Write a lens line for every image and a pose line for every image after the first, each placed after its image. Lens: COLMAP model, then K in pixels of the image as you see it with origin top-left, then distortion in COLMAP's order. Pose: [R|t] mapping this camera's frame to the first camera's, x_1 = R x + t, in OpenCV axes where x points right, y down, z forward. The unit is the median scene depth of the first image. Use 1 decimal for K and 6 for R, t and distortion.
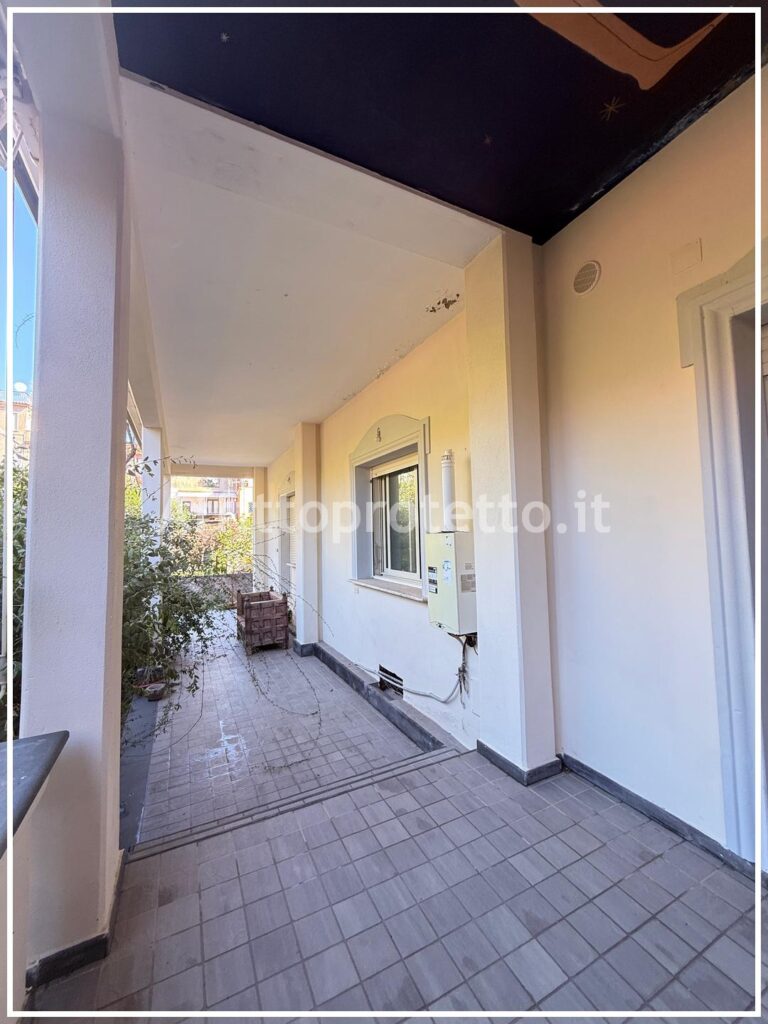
lens RADIAL K [[407.4, 0, 384.8], [0, 407.4, 509.7], [0, 0, 1]] dist [-0.001639, -0.000054]
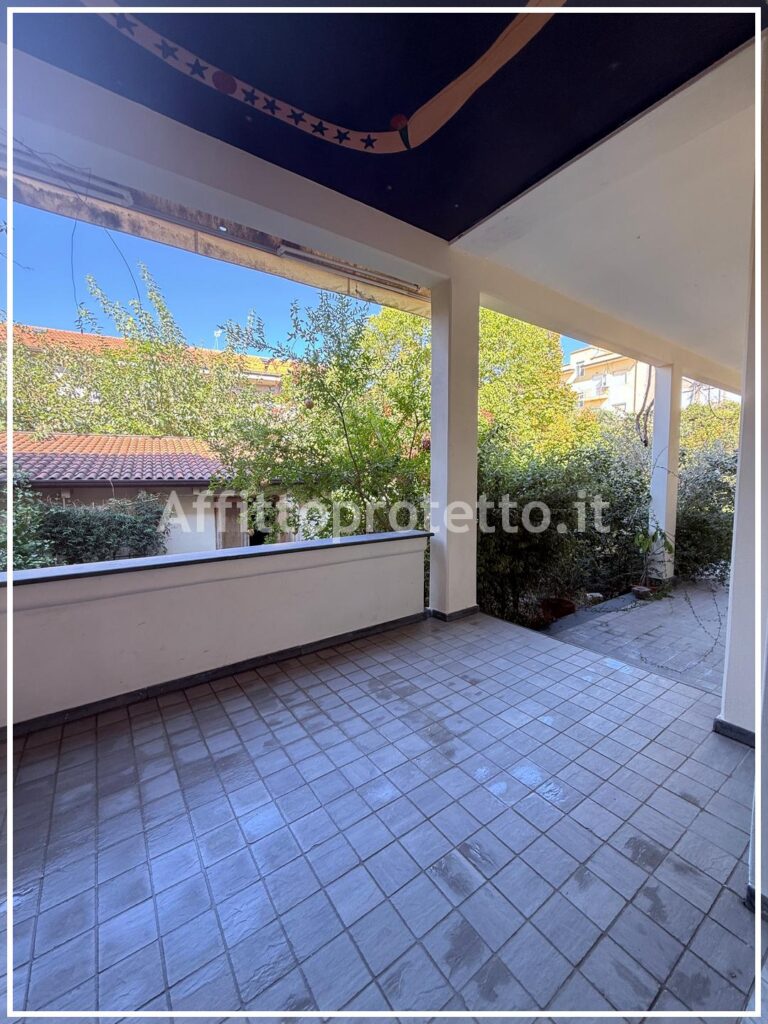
lens RADIAL K [[407.6, 0, 383.8], [0, 407.6, 509.2], [0, 0, 1]] dist [0.008721, -0.000001]
pose [[0.149681, 0.101077, -0.983554, 0.996946], [0.059021, 0.992074, 0.110935, 0.033169], [0.986971, -0.074656, 0.142529, 0.156352]]
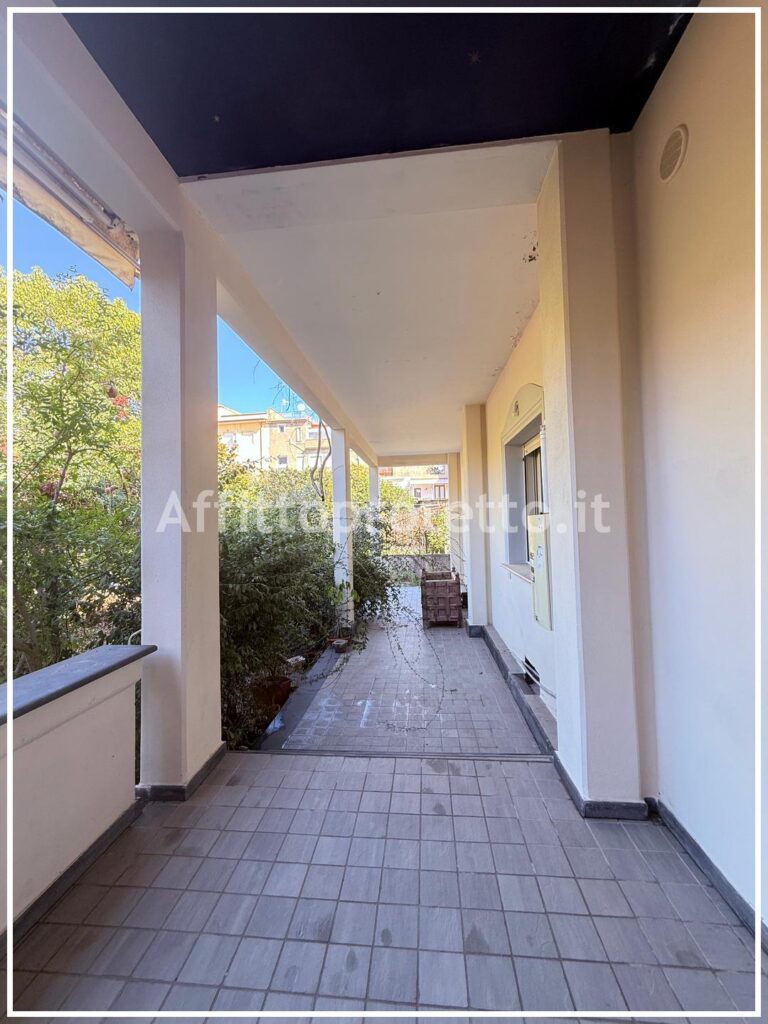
lens RADIAL K [[407.4, 0, 384.8], [0, 407.4, 509.7], [0, 0, 1]] dist [-0.001639, -0.000054]
pose [[0.846539, -0.014433, -0.532131, 0.414840], [0.036392, 0.998863, 0.030802, 0.009256], [0.531081, -0.045441, 0.846102, 0.099500]]
